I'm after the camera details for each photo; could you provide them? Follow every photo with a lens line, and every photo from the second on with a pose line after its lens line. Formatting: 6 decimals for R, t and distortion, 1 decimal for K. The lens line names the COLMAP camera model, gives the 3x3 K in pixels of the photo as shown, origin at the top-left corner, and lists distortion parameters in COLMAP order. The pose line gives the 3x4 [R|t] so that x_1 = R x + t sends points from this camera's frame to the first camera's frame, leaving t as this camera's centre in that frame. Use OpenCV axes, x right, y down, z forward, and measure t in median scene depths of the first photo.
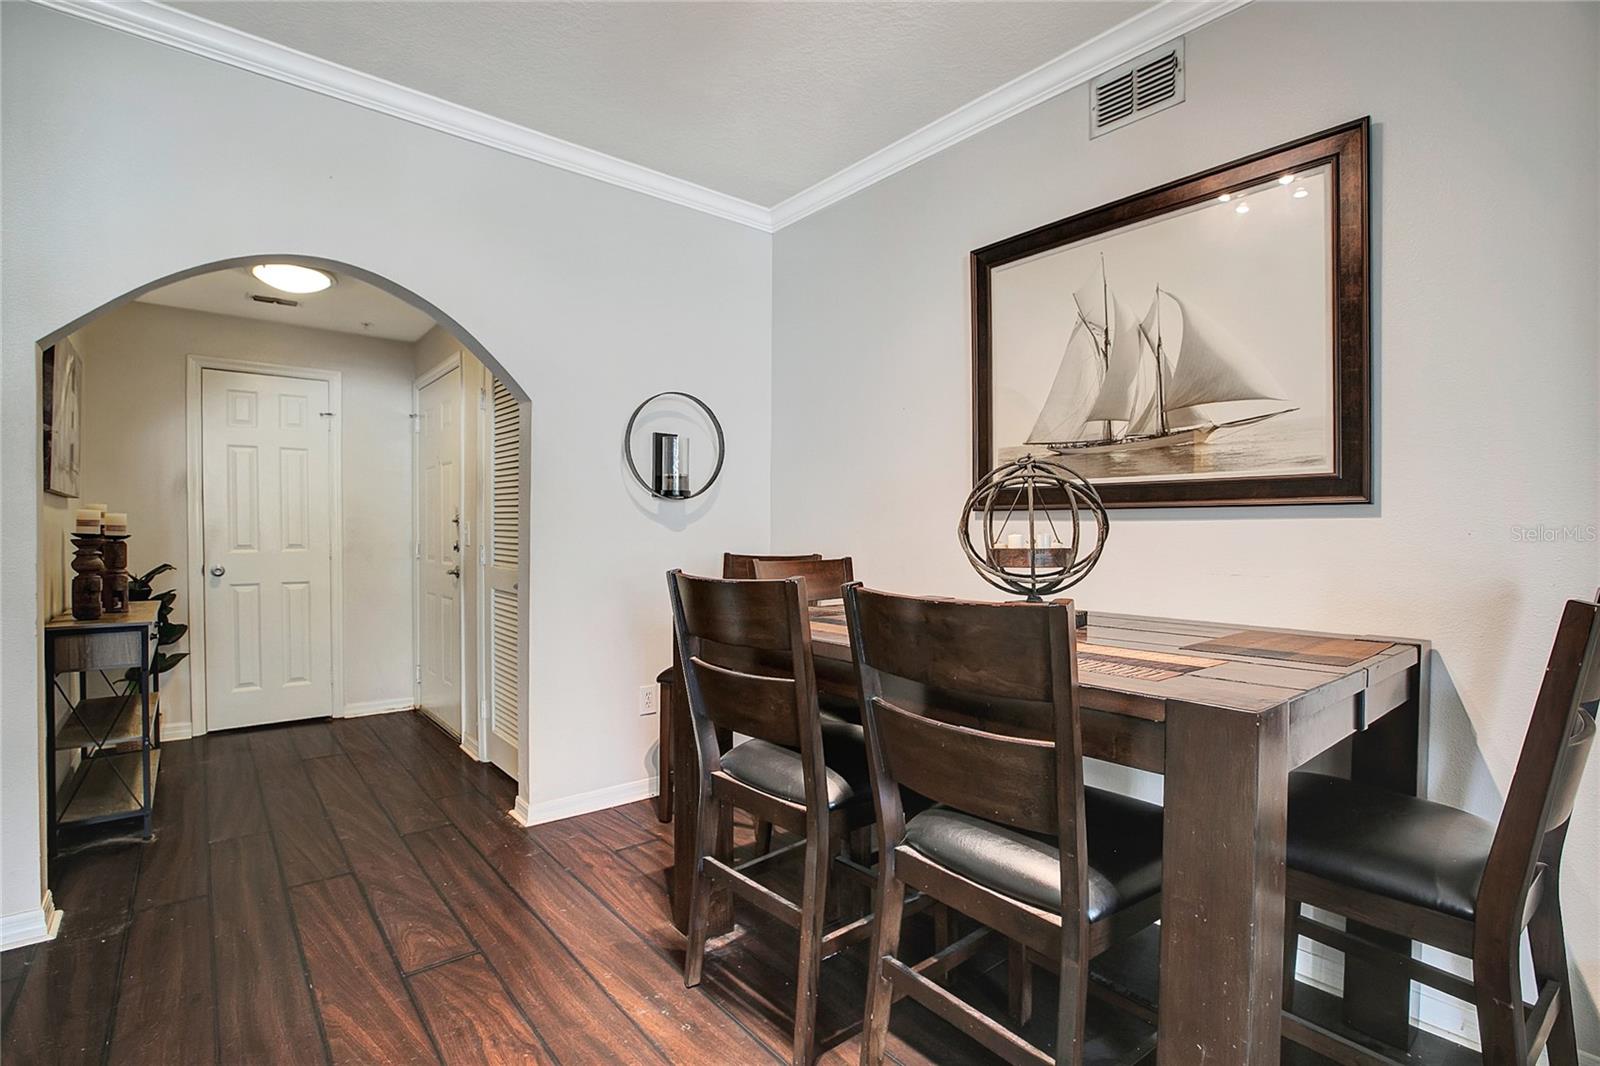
lens RADIAL K [[750.2, 0, 779.5], [0, 750.2, 525.9], [0, 0, 1]] dist [-0.061891, 0.040959]
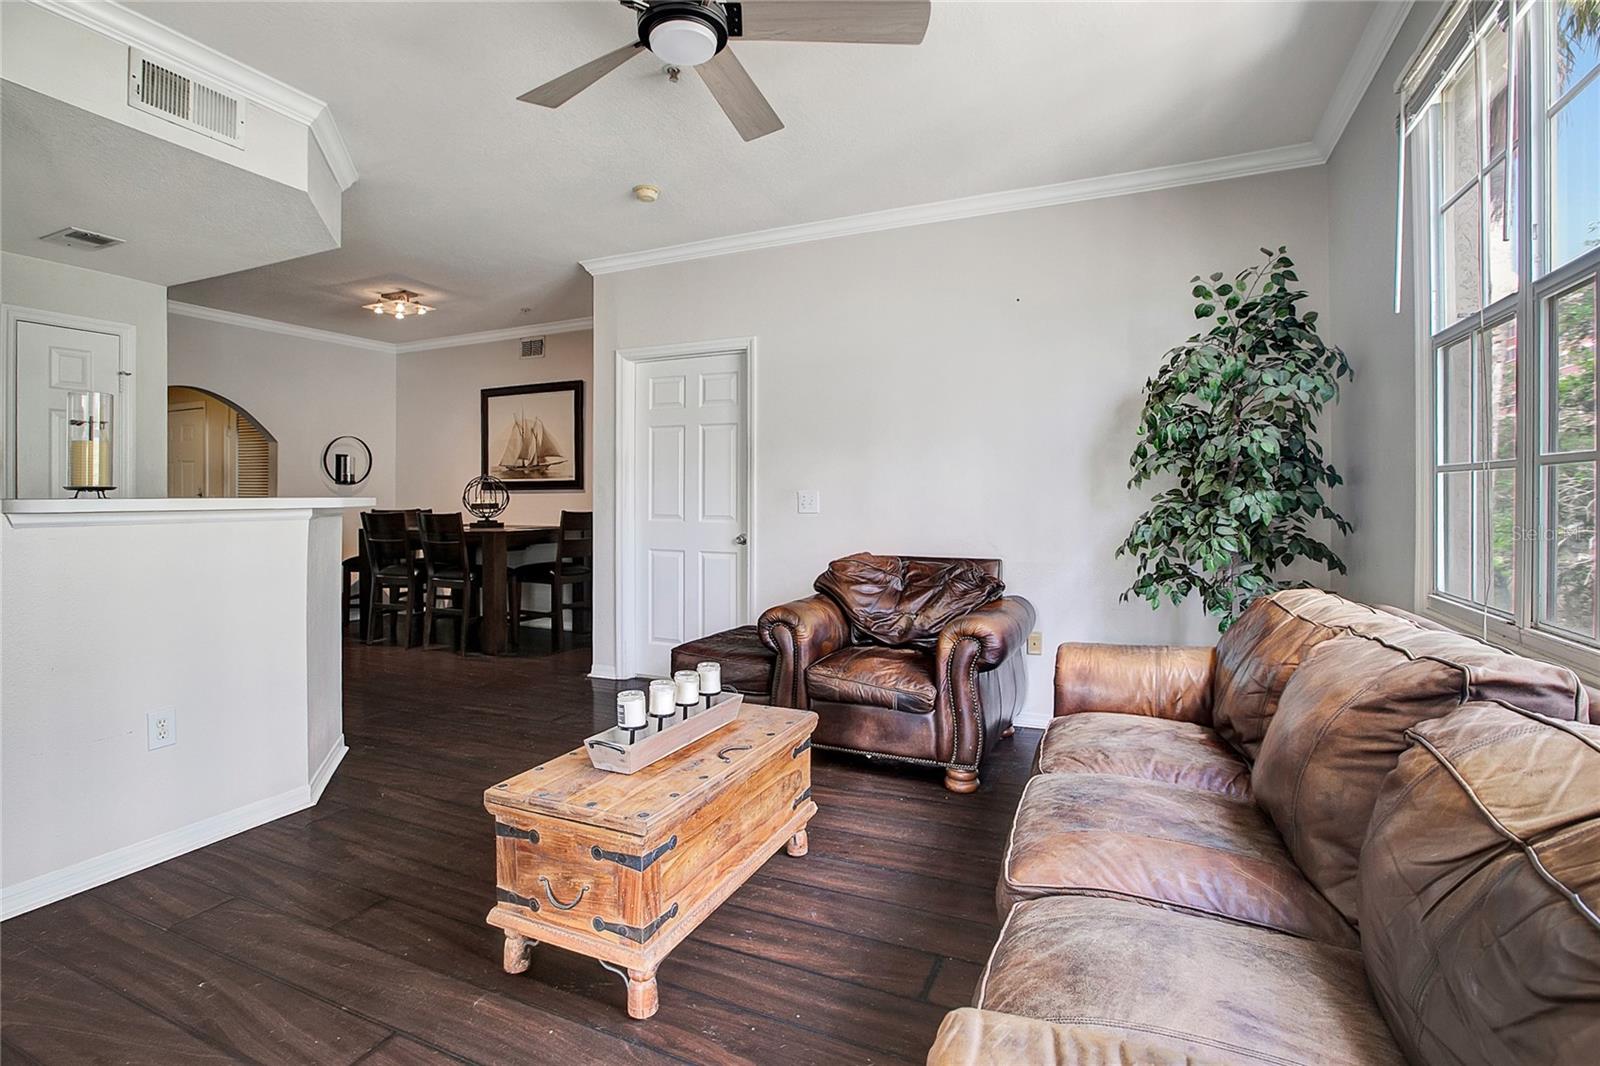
lens RADIAL K [[769.5, 0, 795.8], [0, 769.5, 505.9], [0, 0, 1]] dist [-0.063722, 0.022434]
pose [[0.892496, -0.008869, 0.450969, 0.047670], [0.005605, 0.999948, 0.008572, 0.020397], [-0.451021, -0.005123, 0.892498, -2.210364]]
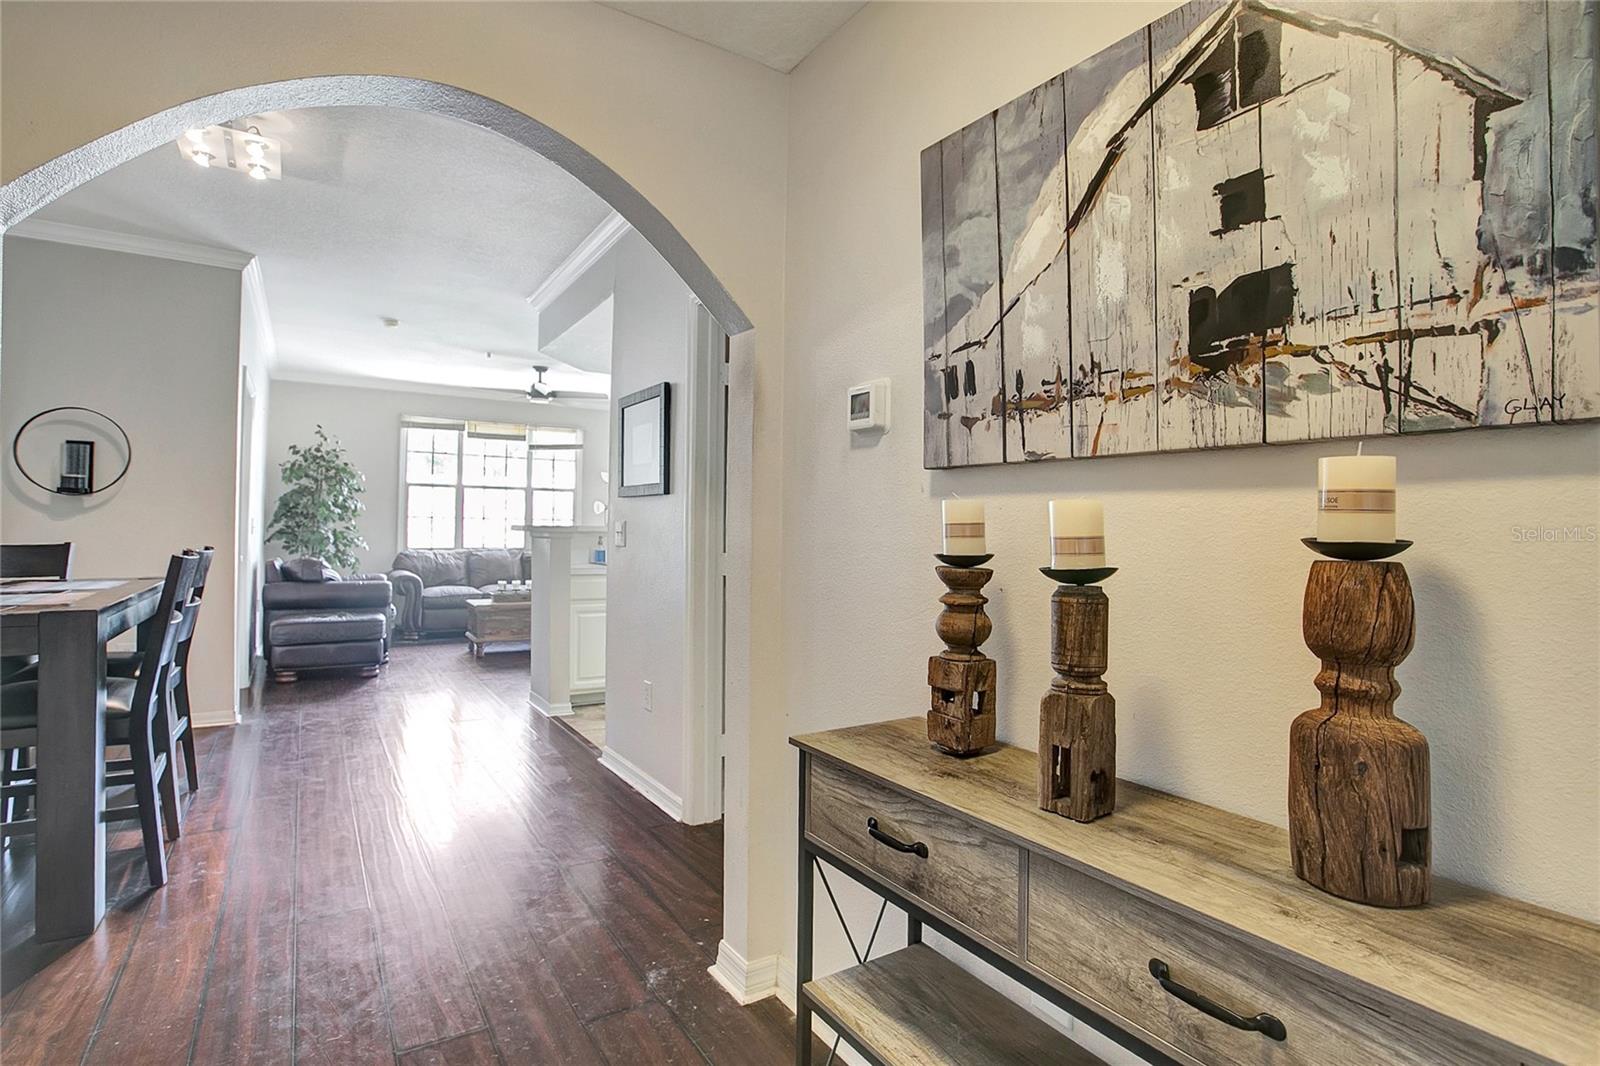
lens RADIAL K [[769.5, 0, 795.8], [0, 769.5, 505.9], [0, 0, 1]] dist [-0.063722, 0.022434]
pose [[-0.995511, -0.010367, 0.094074, -1.104821], [-0.012603, 0.999651, -0.023205, -0.005025], [-0.093801, -0.024286, -0.995295, 1.828659]]
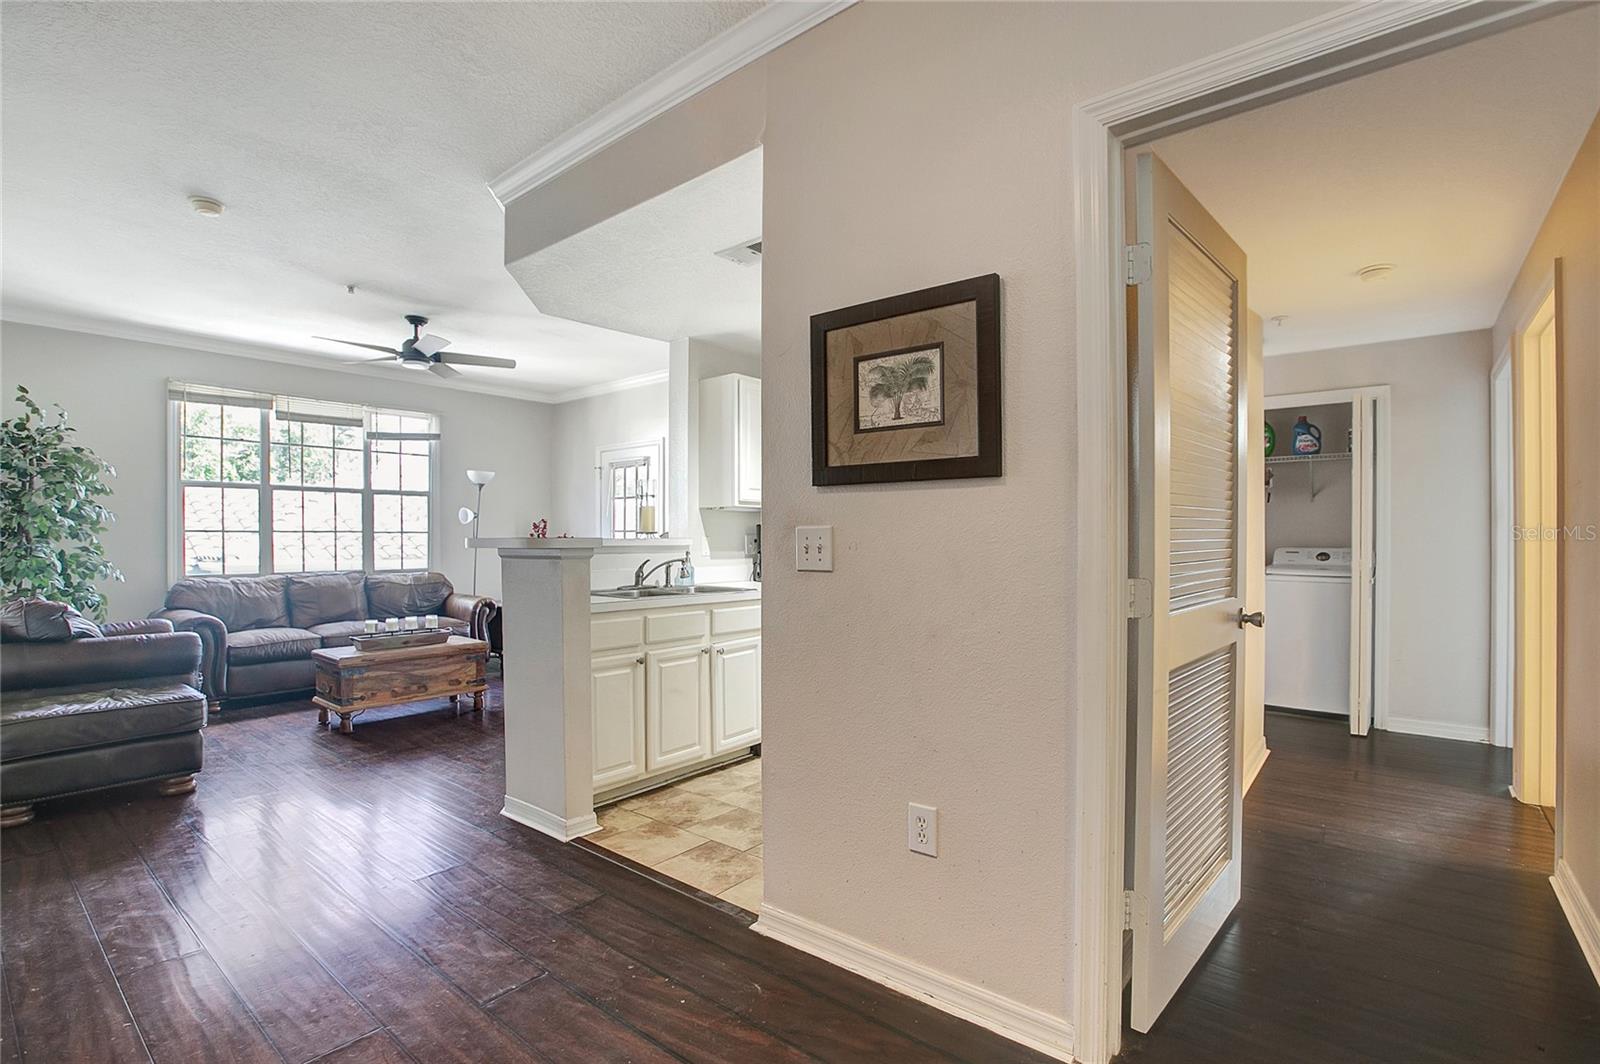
lens RADIAL K [[749.1, 0, 800.1], [0, 749.1, 536.2], [0, 0, 1]] dist [-0.041250, 0.012928]
pose [[-0.978074, 0.002993, -0.208238, -0.358808], [0.002642, 0.999995, 0.001964, 0.005703], [0.208243, 0.001370, -0.978076, 1.130741]]
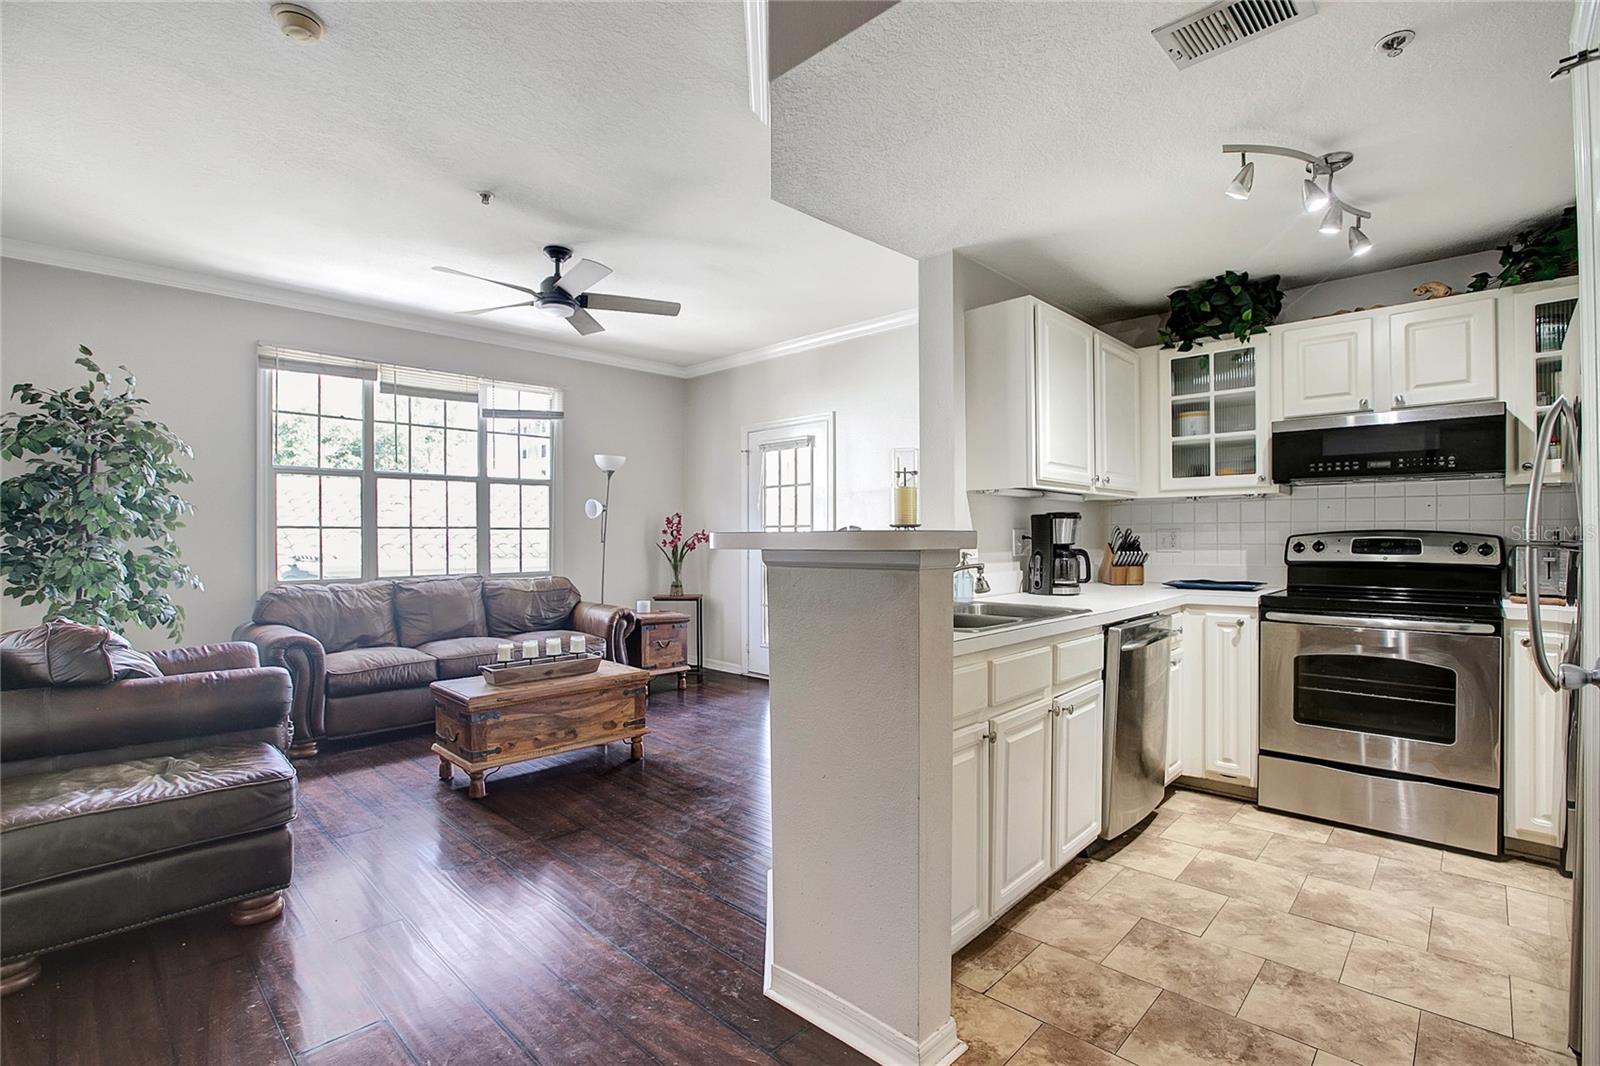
lens RADIAL K [[745.7, 0, 800.0], [0, 745.7, 533.0], [0, 0, 1]] dist [-0.047610, 0.015160]
pose [[-0.992503, 0.005151, -0.122115, -0.031208], [0.005236, 0.999986, -0.000367, 0.012016], [0.122111, -0.001004, -0.992516, 0.459833]]
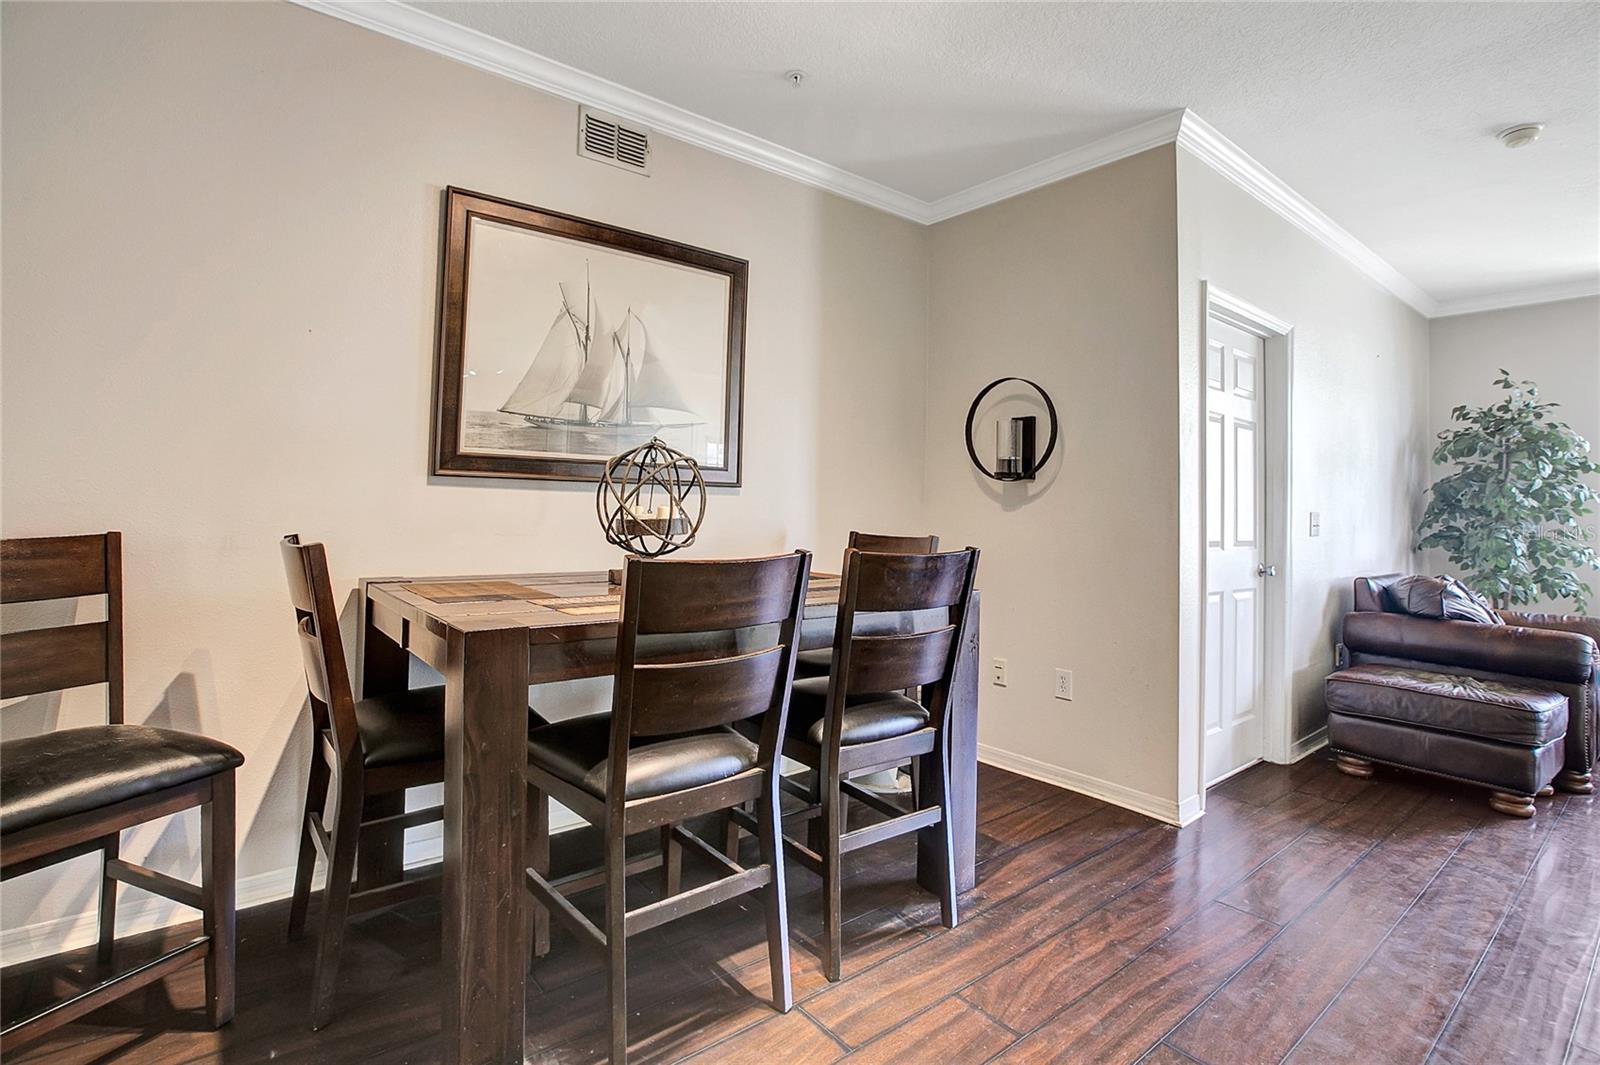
lens RADIAL K [[772.4, 0, 775.8], [0, 772.4, 480.7], [0, 0, 1]] dist [-0.072045, 0.025689]
pose [[0.007452, 0.029763, 0.999529, -0.765977], [-0.020622, 0.999349, -0.029603, 0.004761], [-0.999760, -0.020392, 0.008061, 0.712161]]
